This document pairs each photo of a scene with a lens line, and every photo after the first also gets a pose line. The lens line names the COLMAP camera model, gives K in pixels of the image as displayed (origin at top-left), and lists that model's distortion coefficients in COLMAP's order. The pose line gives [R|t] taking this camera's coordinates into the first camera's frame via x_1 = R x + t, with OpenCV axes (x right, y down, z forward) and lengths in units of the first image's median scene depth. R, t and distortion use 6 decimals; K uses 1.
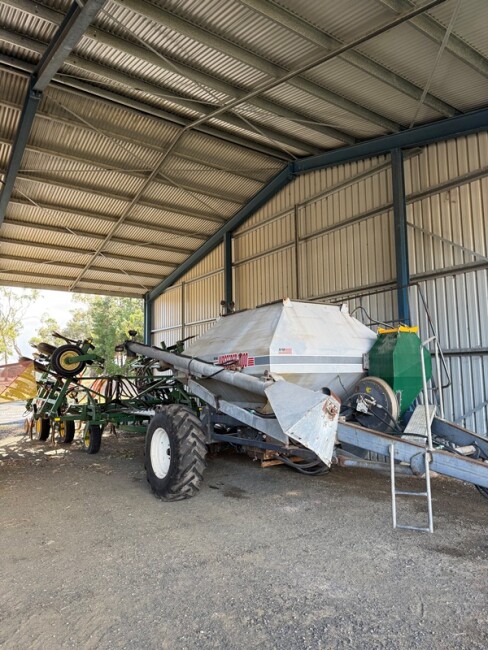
lens RADIAL K [[450.1, 0, 241.3], [0, 450.1, 325.6], [0, 0, 1]] dist [0.041260, -0.056502]
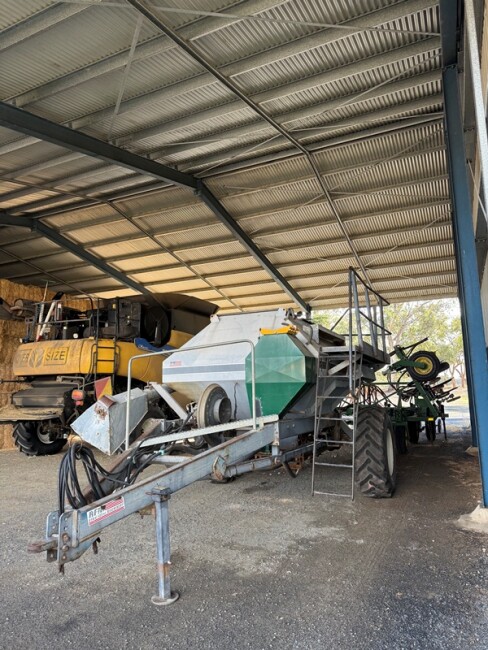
lens RADIAL K [[450.0, 0, 240.2], [0, 450.0, 322.9], [0, 0, 1]] dist [0.066835, -0.099616]
pose [[0.494944, -0.123150, -0.860154, 0.776373], [0.110092, 0.990816, -0.078508, 0.036890], [0.861922, -0.055839, 0.503956, 0.334698]]
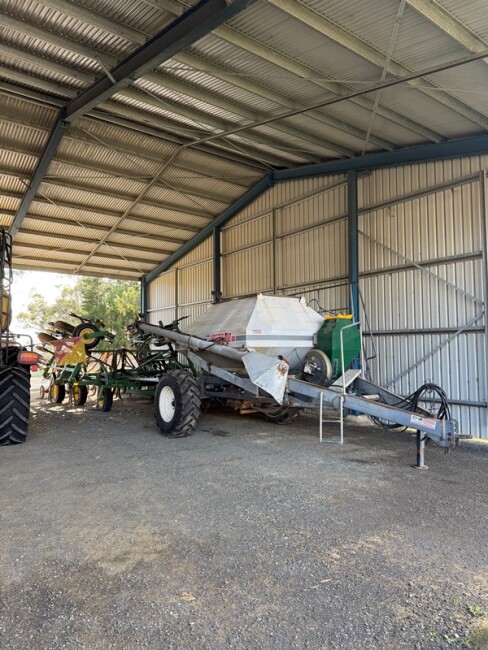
lens RADIAL K [[450.0, 0, 240.2], [0, 450.0, 322.9], [0, 0, 1]] dist [0.066835, -0.099616]
pose [[0.999601, 0.009490, 0.026608, 0.003221], [-0.010684, 0.998925, 0.045097, -0.022035], [-0.026151, -0.045363, 0.998628, -0.274038]]
